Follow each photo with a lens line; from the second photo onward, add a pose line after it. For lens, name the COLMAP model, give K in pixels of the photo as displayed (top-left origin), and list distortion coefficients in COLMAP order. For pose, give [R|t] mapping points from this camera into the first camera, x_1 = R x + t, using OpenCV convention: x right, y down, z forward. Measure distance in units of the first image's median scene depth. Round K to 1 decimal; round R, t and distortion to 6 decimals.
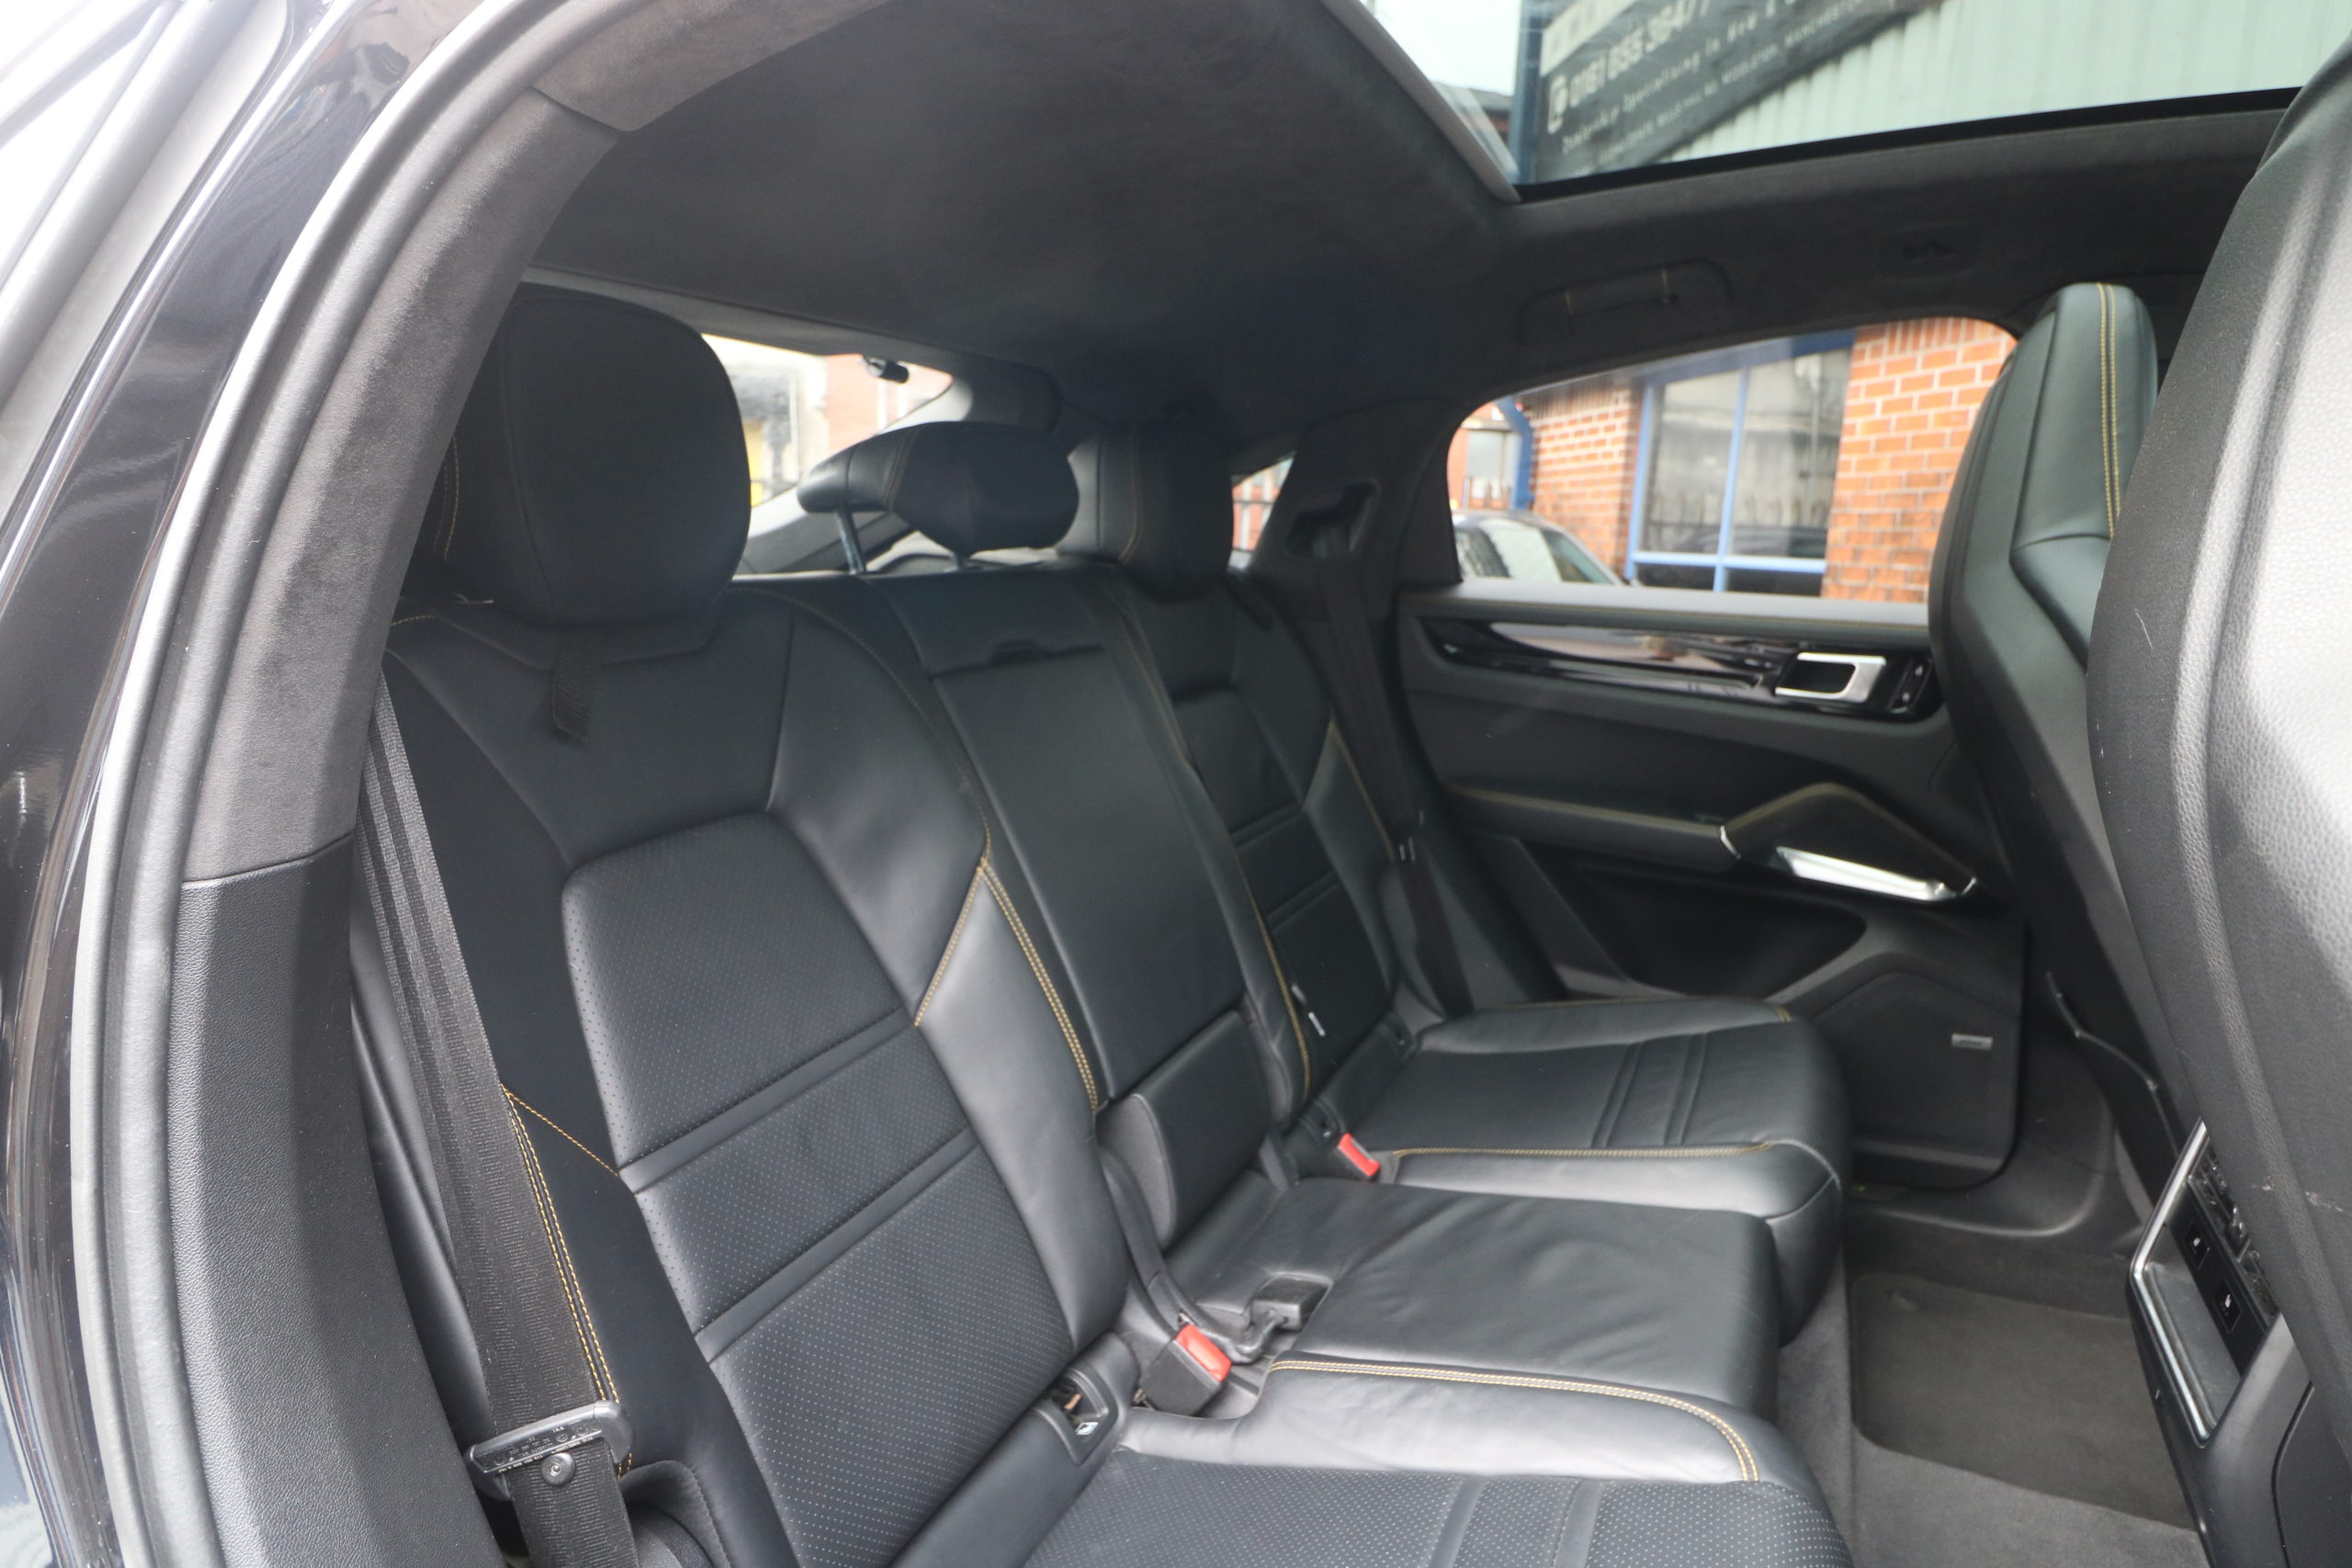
lens RADIAL K [[1336.8, 0, 1181.9], [0, 1336.8, 779.2], [0, 0, 1]] dist [0.004422, -0.010392]
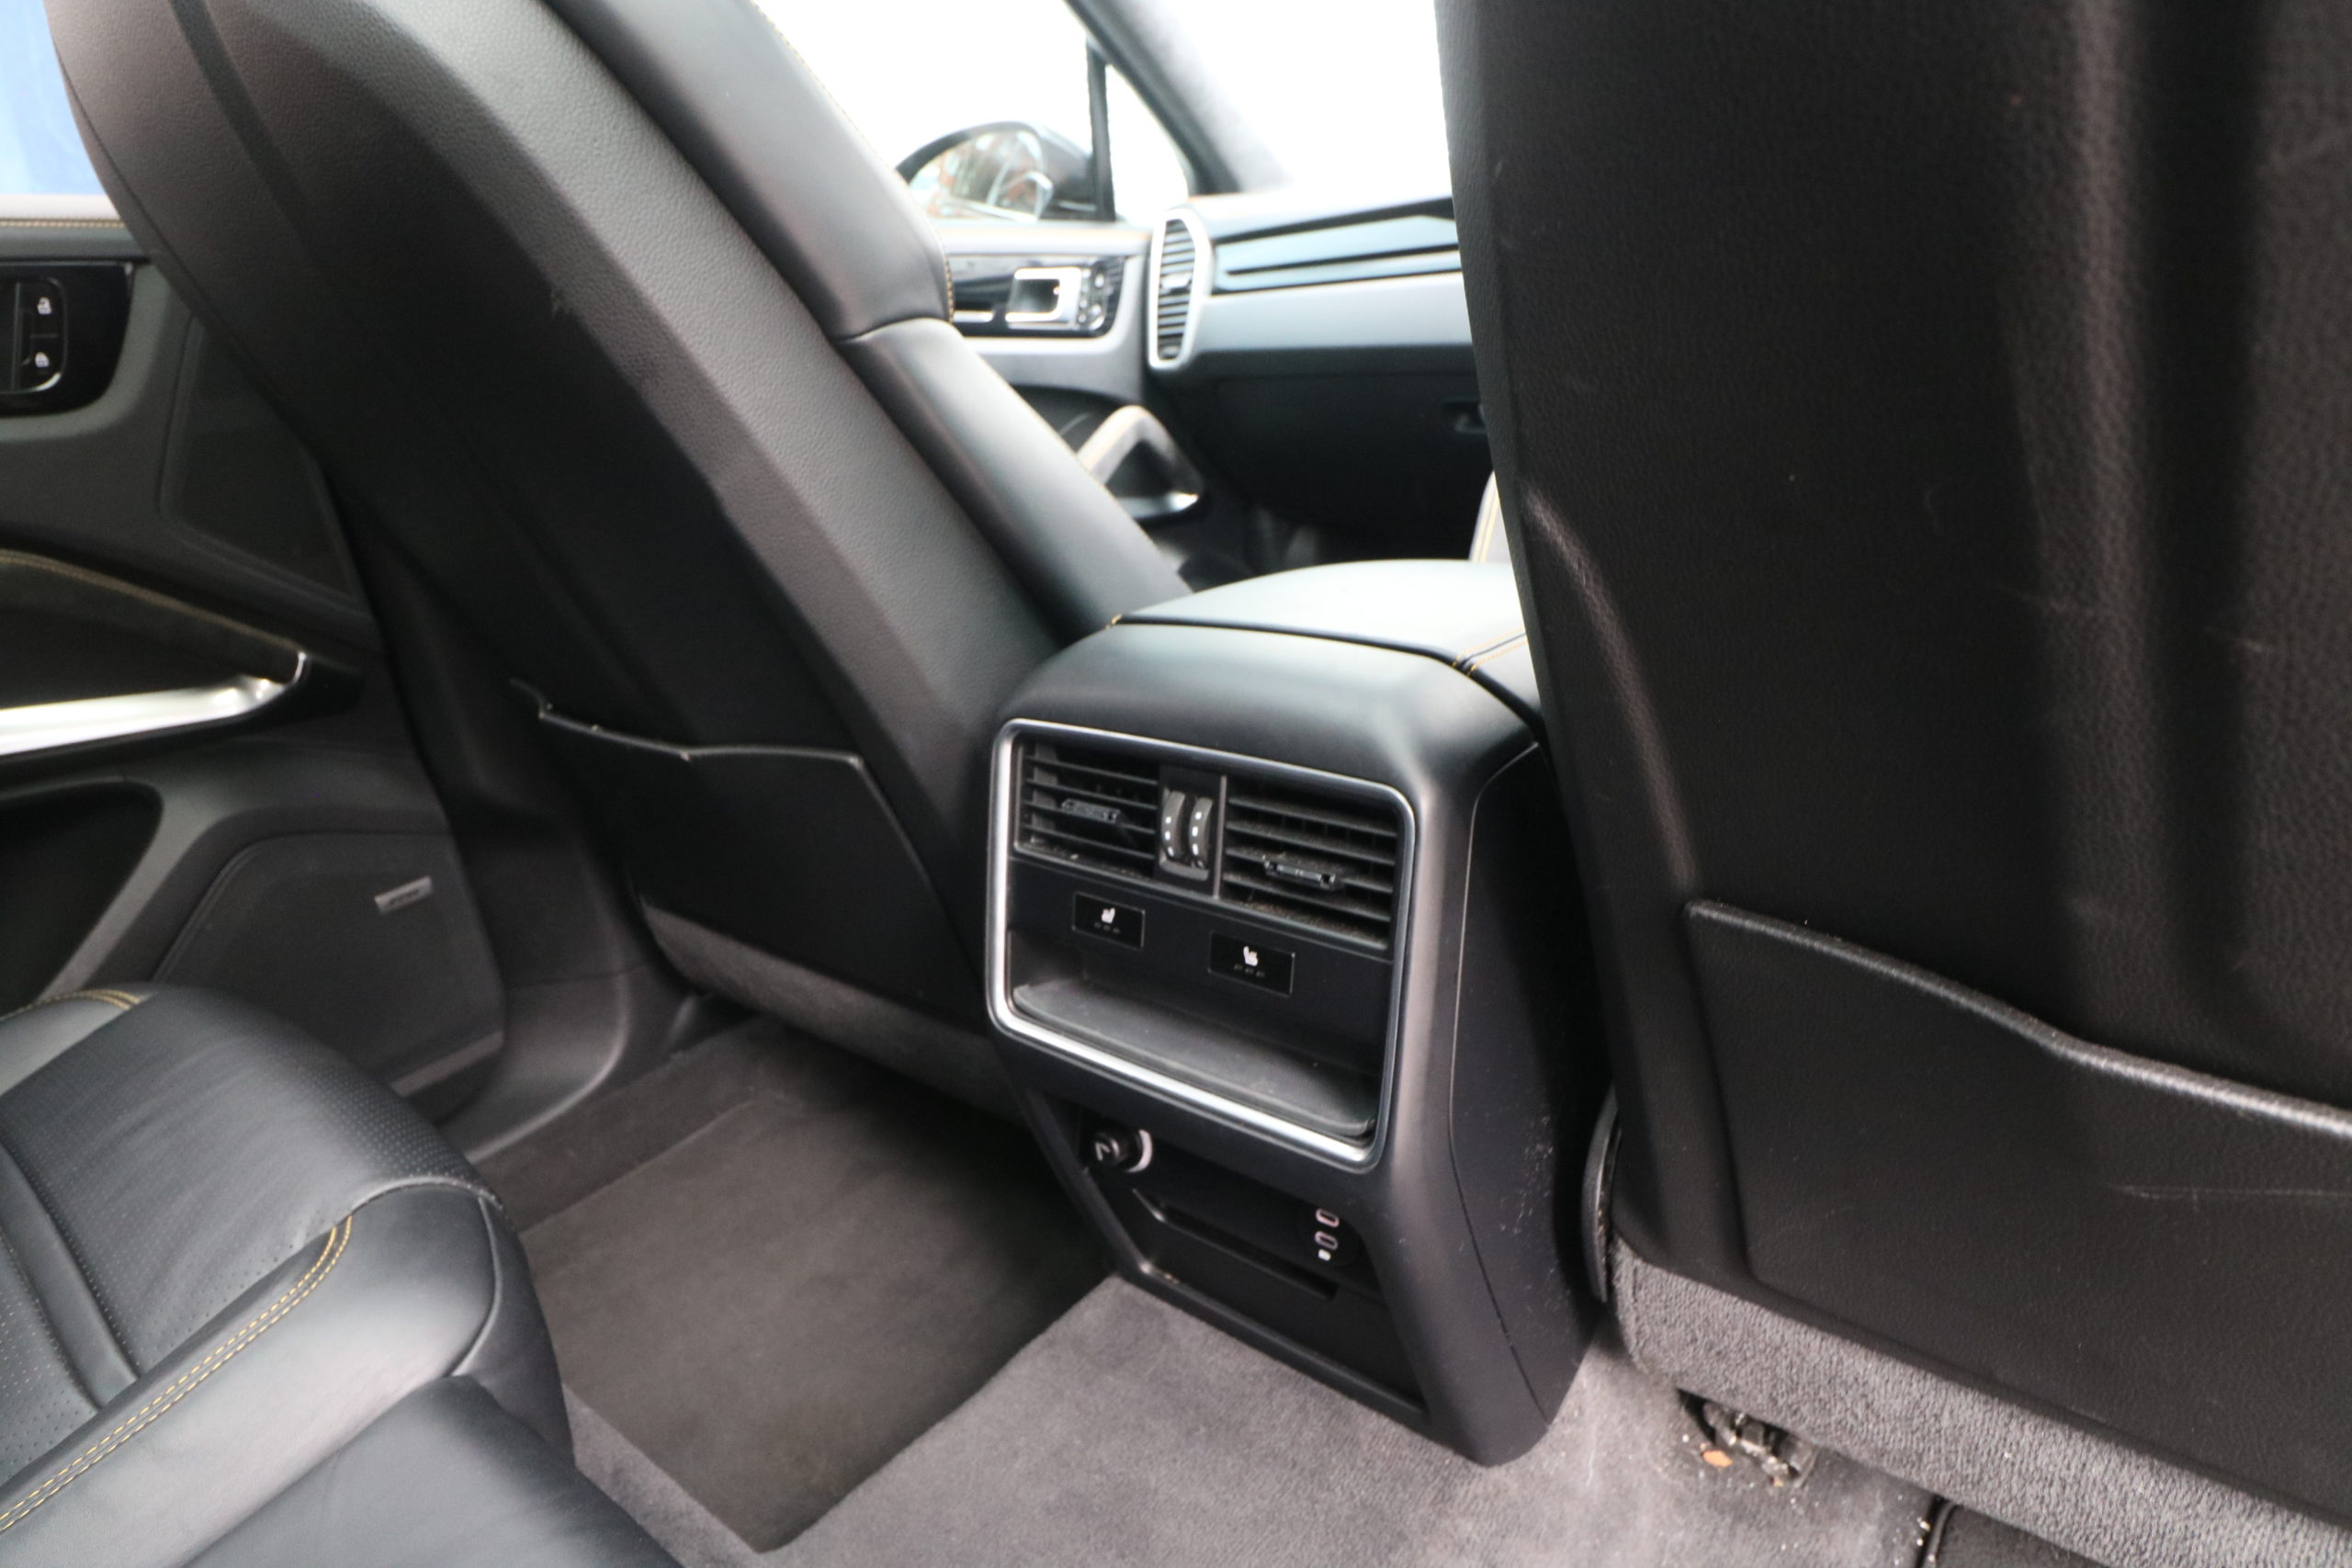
lens RADIAL K [[1336.8, 0, 1180.9], [0, 1336.8, 769.3], [0, 0, 1]] dist [0.004422, -0.010392]
pose [[0.256317, -0.350387, 0.900850, 0.123167], [0.277151, 0.919493, 0.278781, 0.064465], [-0.926007, 0.178215, 0.332792, 0.429398]]
